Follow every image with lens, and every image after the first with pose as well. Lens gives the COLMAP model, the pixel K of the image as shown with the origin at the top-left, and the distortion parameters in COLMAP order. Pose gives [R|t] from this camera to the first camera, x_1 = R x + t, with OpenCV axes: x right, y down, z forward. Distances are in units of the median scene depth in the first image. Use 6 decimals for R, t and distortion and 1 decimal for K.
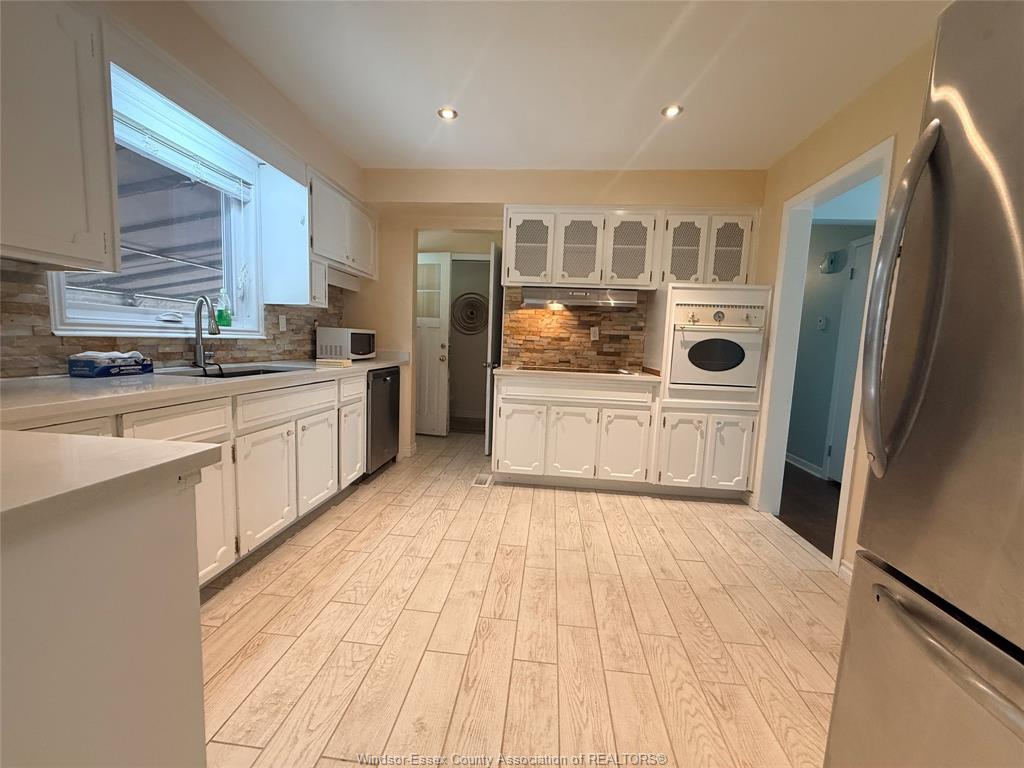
lens RADIAL K [[411.0, 0, 511.0], [0, 411.0, 385.5], [0, 0, 1]] dist [0.001975, -0.000331]
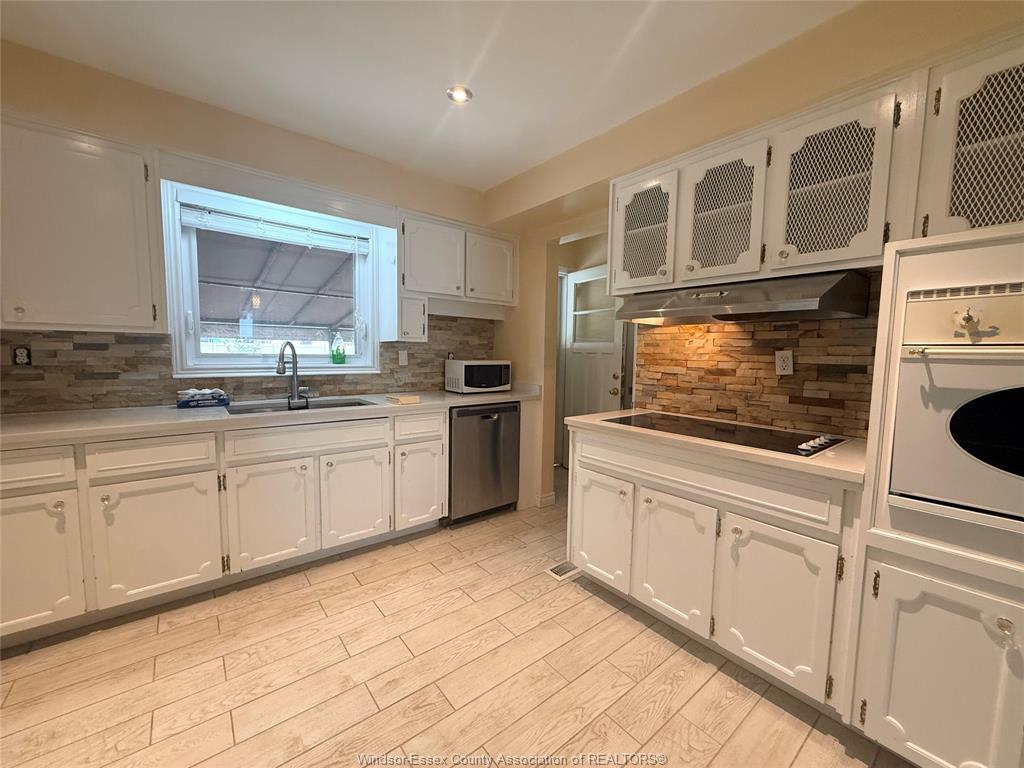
lens RADIAL K [[411.0, 0, 511.9], [0, 411.0, 385.3], [0, 0, 1]] dist [0.001975, -0.000331]
pose [[0.698463, 0.031293, -0.714962, 0.405109], [-0.063460, 0.997816, -0.018322, -0.076900], [0.712827, 0.058169, 0.698923, 0.446438]]
